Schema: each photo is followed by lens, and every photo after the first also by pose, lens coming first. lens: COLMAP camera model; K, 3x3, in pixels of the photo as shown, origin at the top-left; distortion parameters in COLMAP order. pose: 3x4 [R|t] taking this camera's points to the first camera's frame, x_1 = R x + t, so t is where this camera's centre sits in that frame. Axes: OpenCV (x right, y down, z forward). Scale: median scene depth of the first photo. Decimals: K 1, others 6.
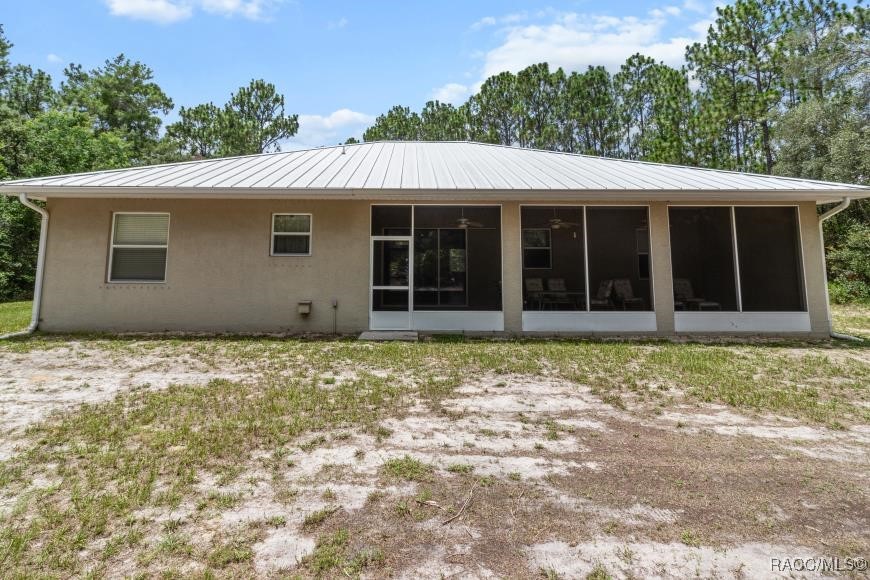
lens RADIAL K [[402.5, 0, 429.8], [0, 402.5, 255.2], [0, 0, 1]] dist [-0.001322, 0.000137]
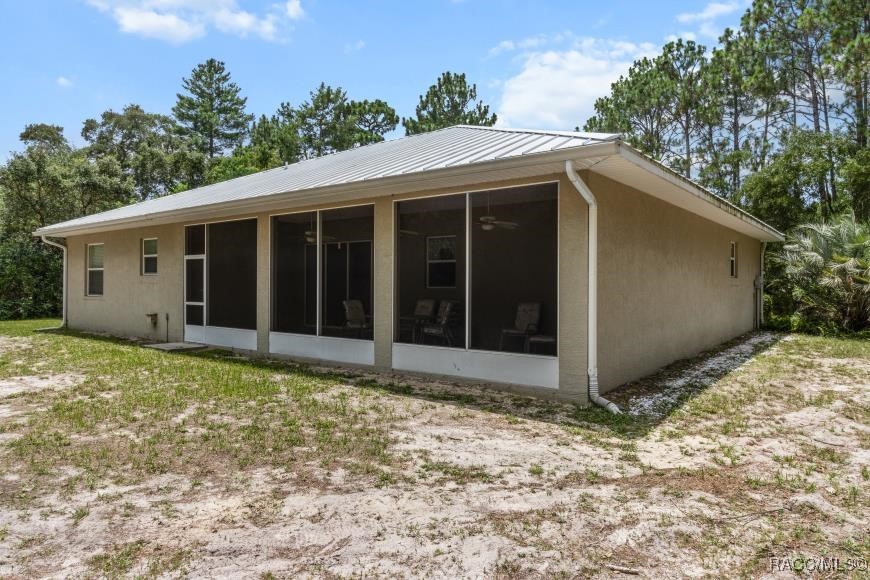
lens RADIAL K [[573.4, 0, 434.1], [0, 573.4, 290.4], [0, 0, 1]] dist [-0.034211, -0.000872]
pose [[0.781280, 0.003846, -0.624169, 1.336517], [0.002493, 0.999954, 0.009281, 0.033742], [0.624176, -0.008807, 0.781234, 0.215250]]
